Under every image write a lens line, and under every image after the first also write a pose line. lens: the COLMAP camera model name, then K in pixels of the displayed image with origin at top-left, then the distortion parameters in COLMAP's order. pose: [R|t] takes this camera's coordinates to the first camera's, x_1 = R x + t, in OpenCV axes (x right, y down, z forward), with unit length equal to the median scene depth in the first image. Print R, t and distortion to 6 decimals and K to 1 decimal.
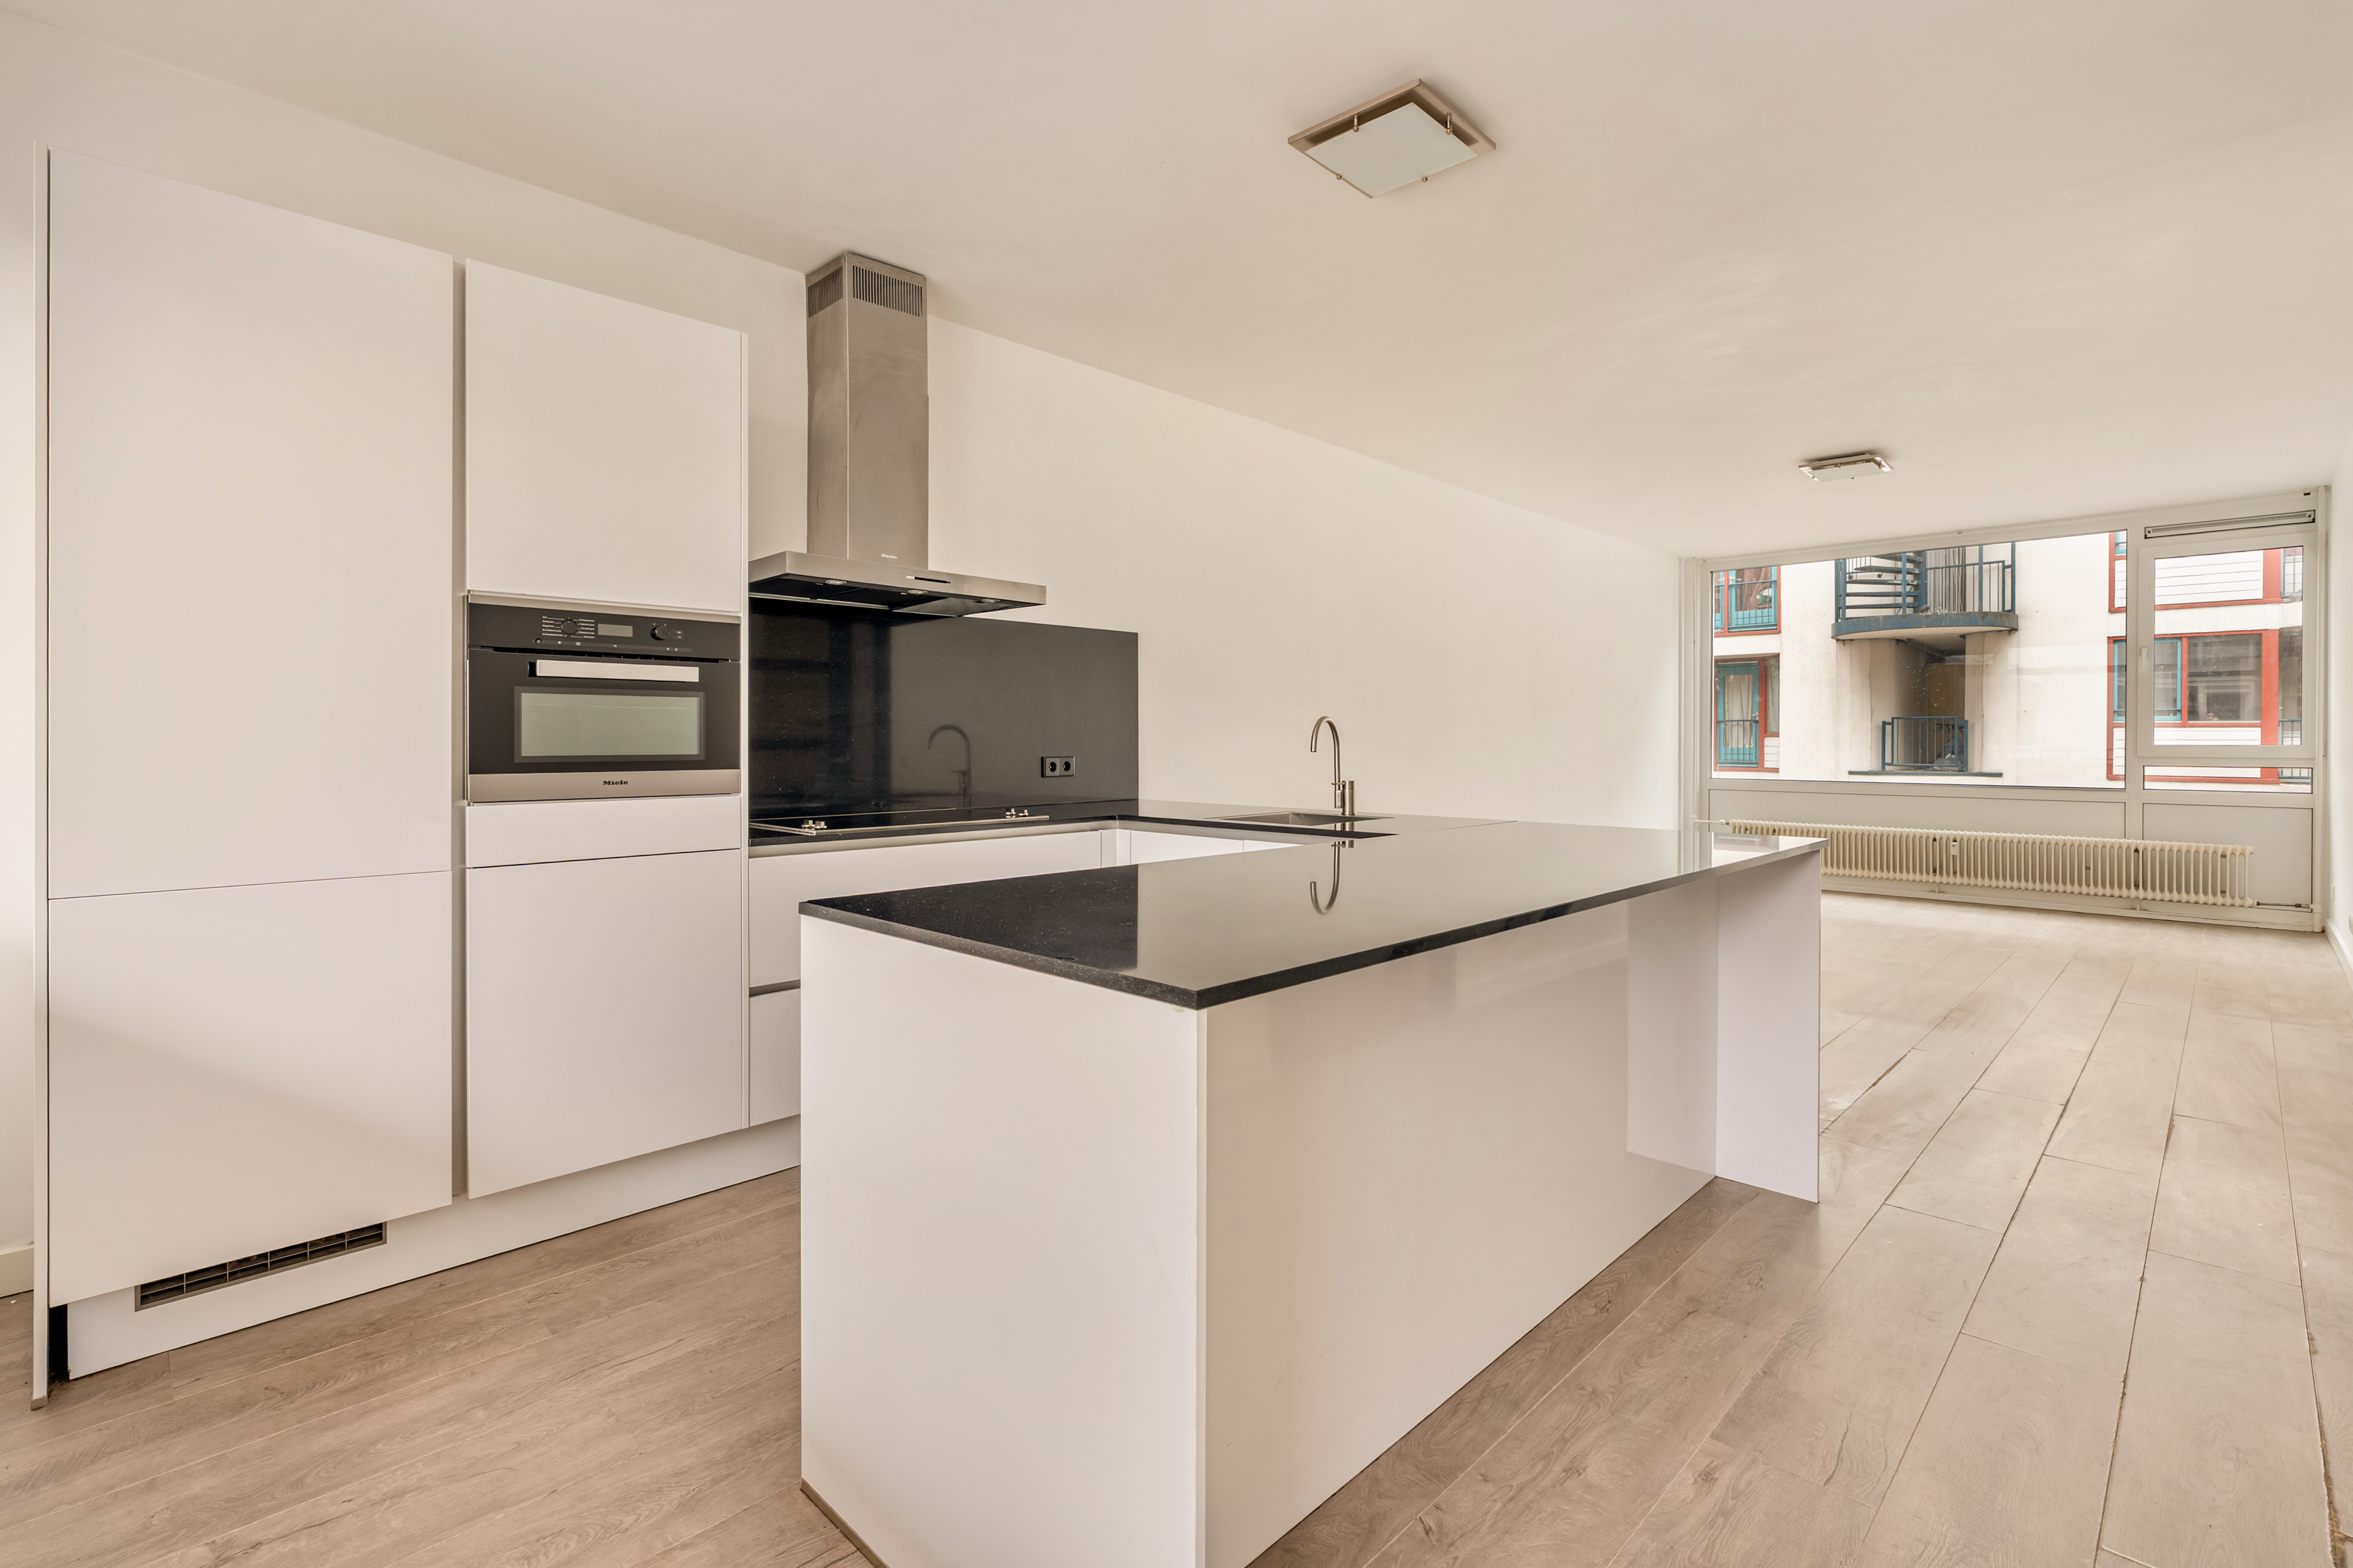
lens RADIAL K [[1103.9, 0, 1139.4], [0, 1103.9, 762.8], [0, 0, 1]] dist [-0.009177, 0.002390]
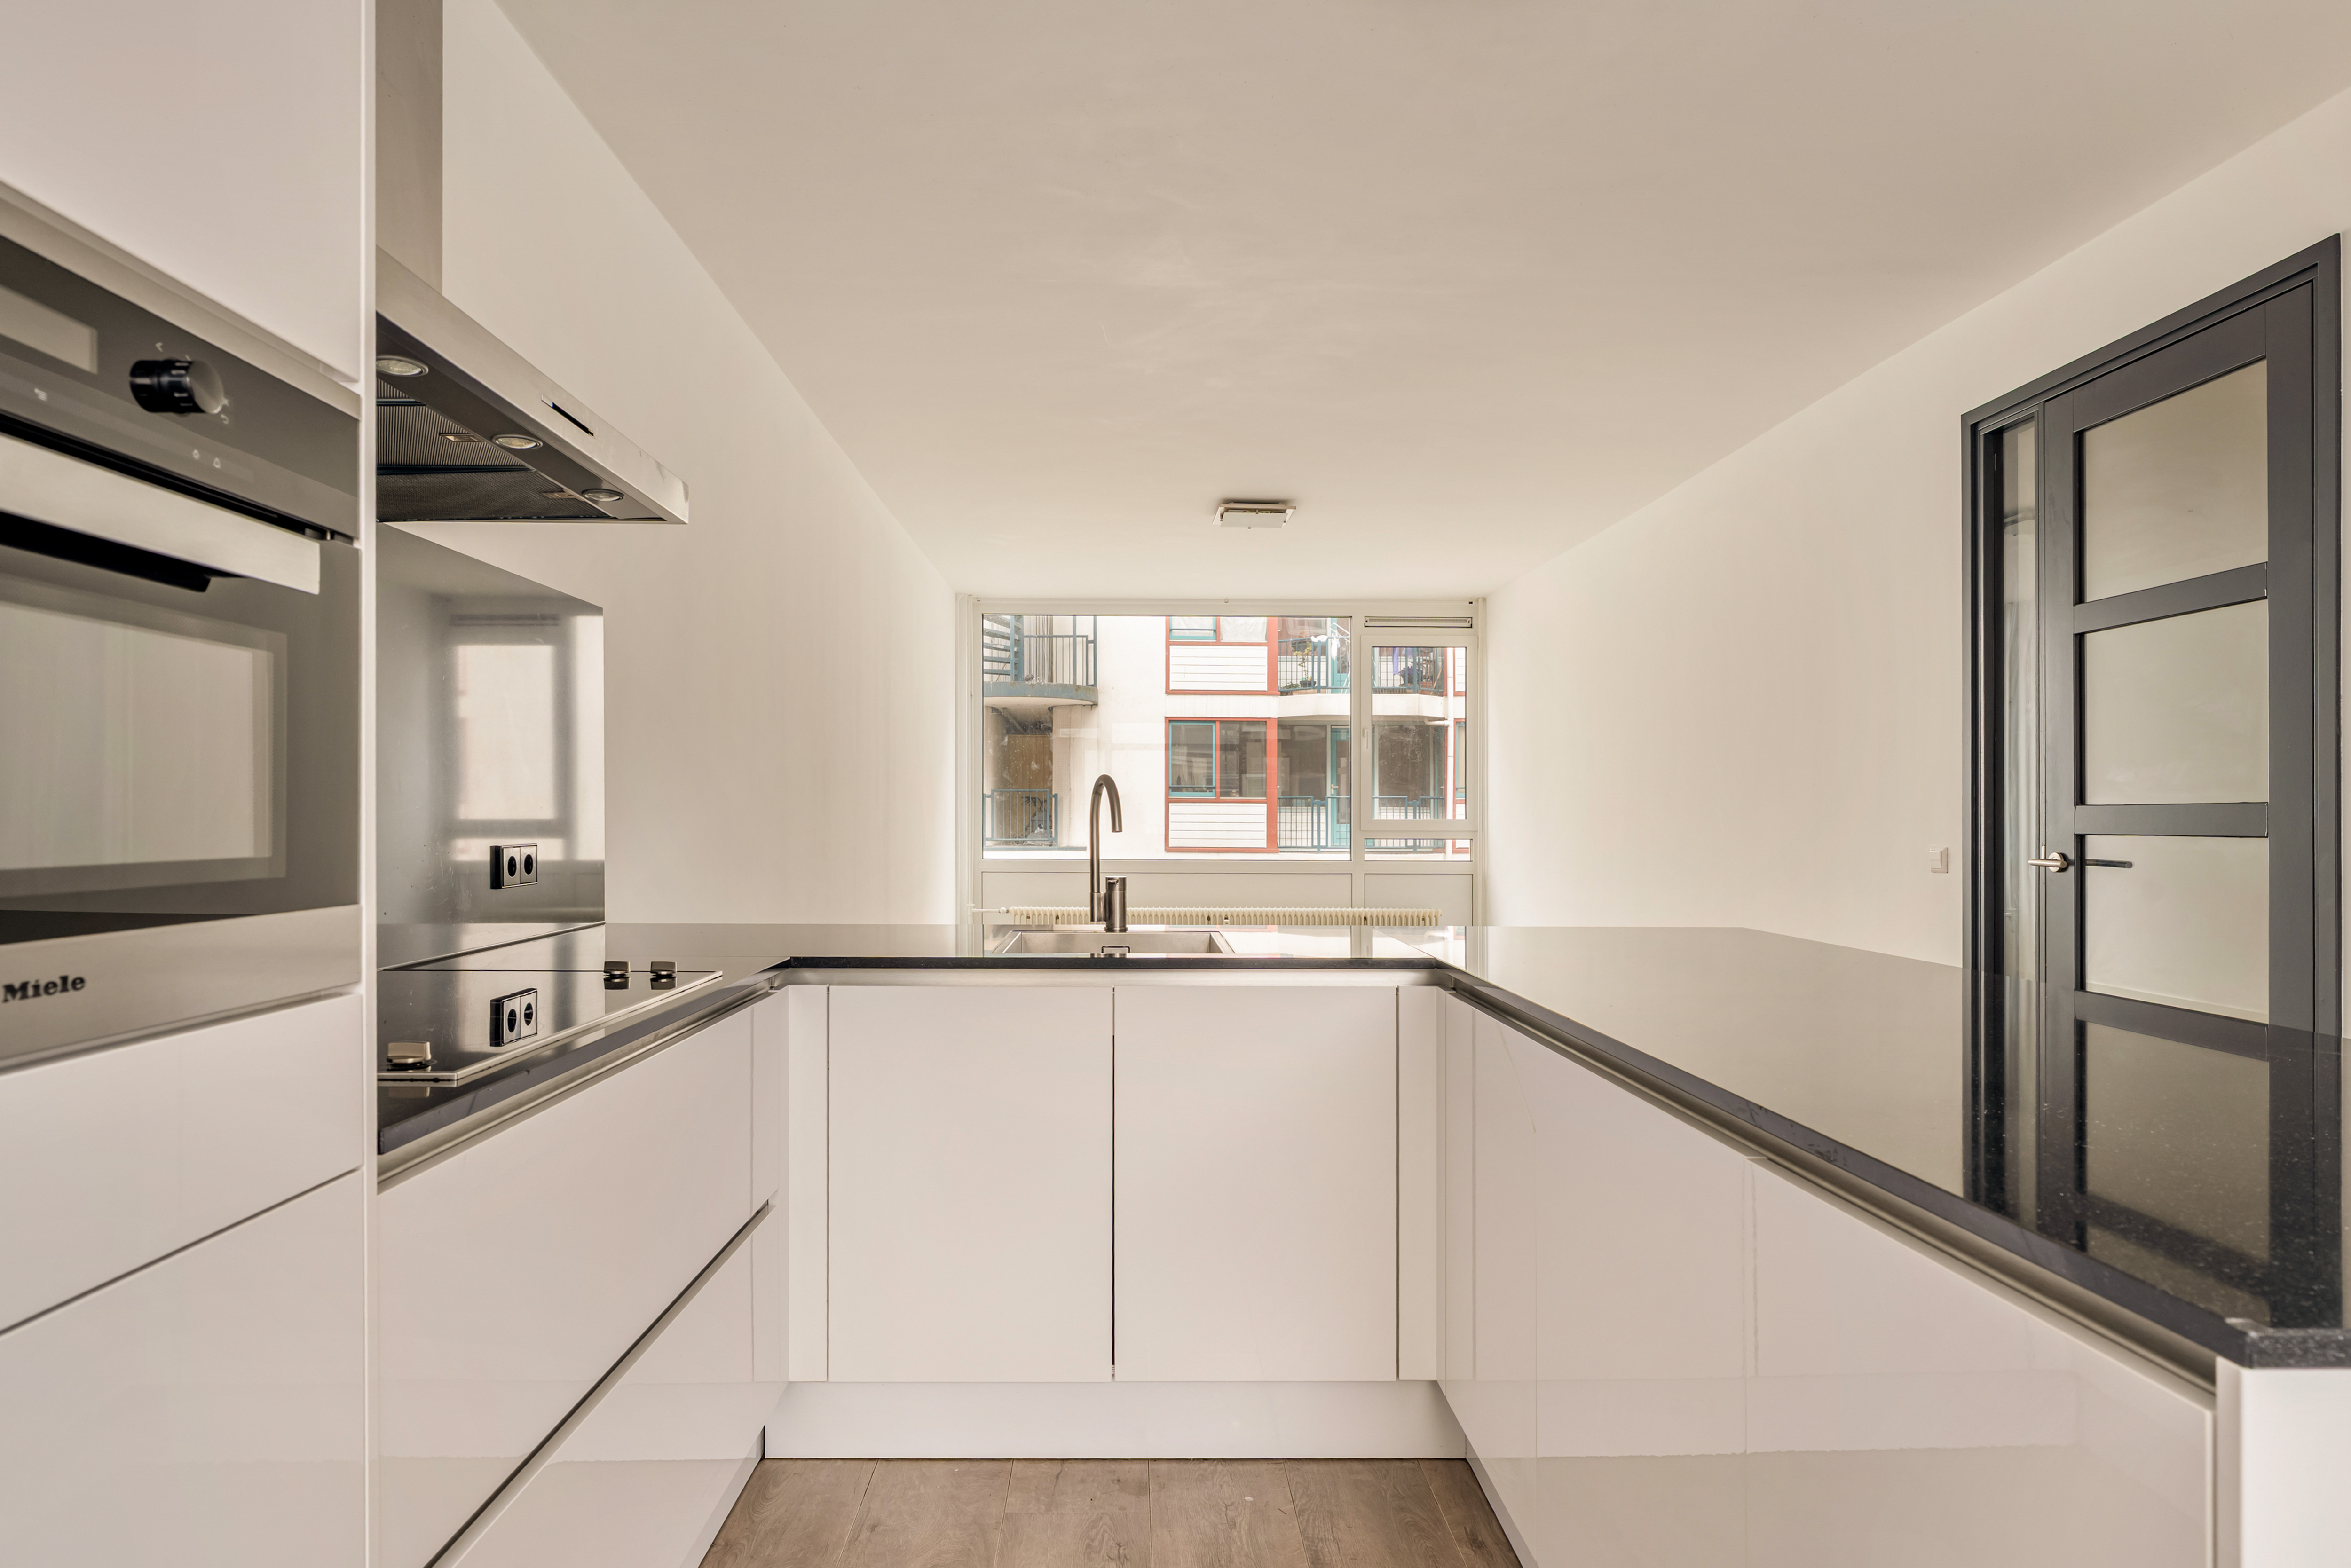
lens RADIAL K [[1372.9, 0, 1164.4], [0, 1372.9, 815.4], [0, 0, 1]] dist [0.024076, -0.001799]
pose [[0.661127, 0.001218, 0.750273, -0.113157], [0.013129, 0.999827, -0.013192, -0.002306], [-0.750159, 0.018572, 0.660997, 0.132584]]
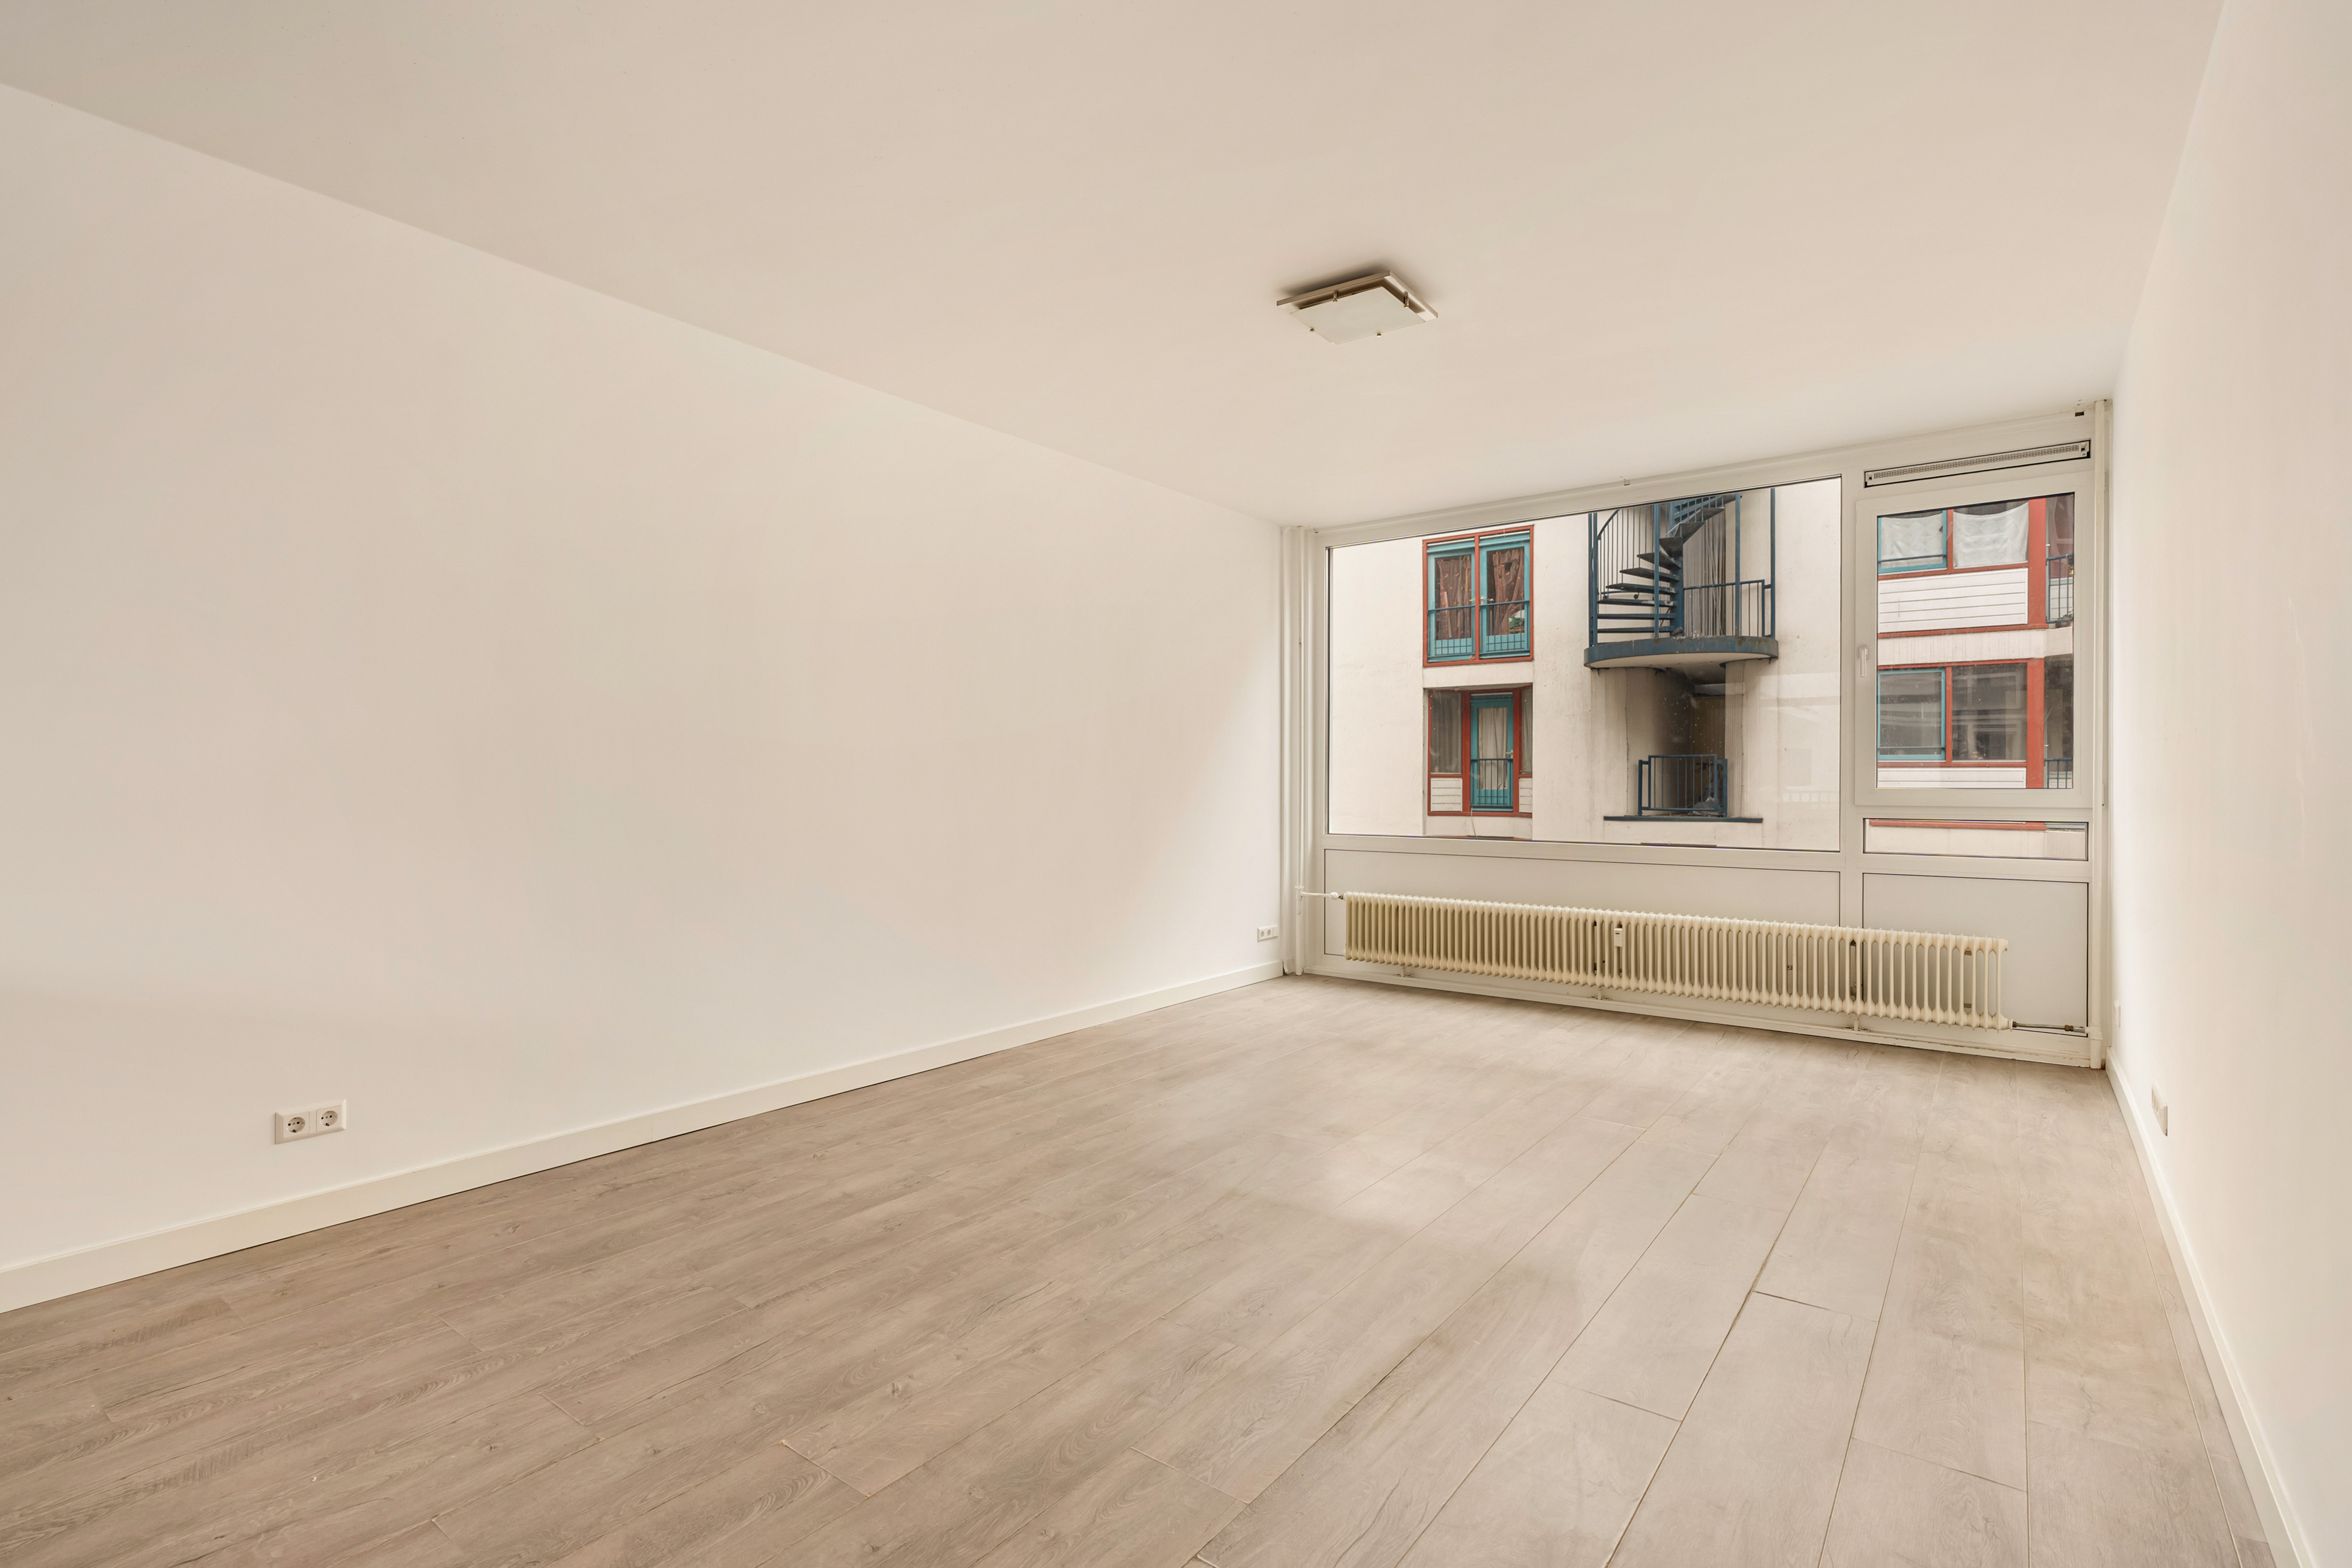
lens RADIAL K [[1103.3, 0, 1121.9], [0, 1103.3, 800.7], [0, 0, 1]] dist [-0.009177, 0.002390]
pose [[0.994478, 0.000488, 0.104944, 0.193112], [-0.000257, 0.999998, -0.002212, -0.003500], [-0.104945, 0.002173, 0.994476, 0.184582]]
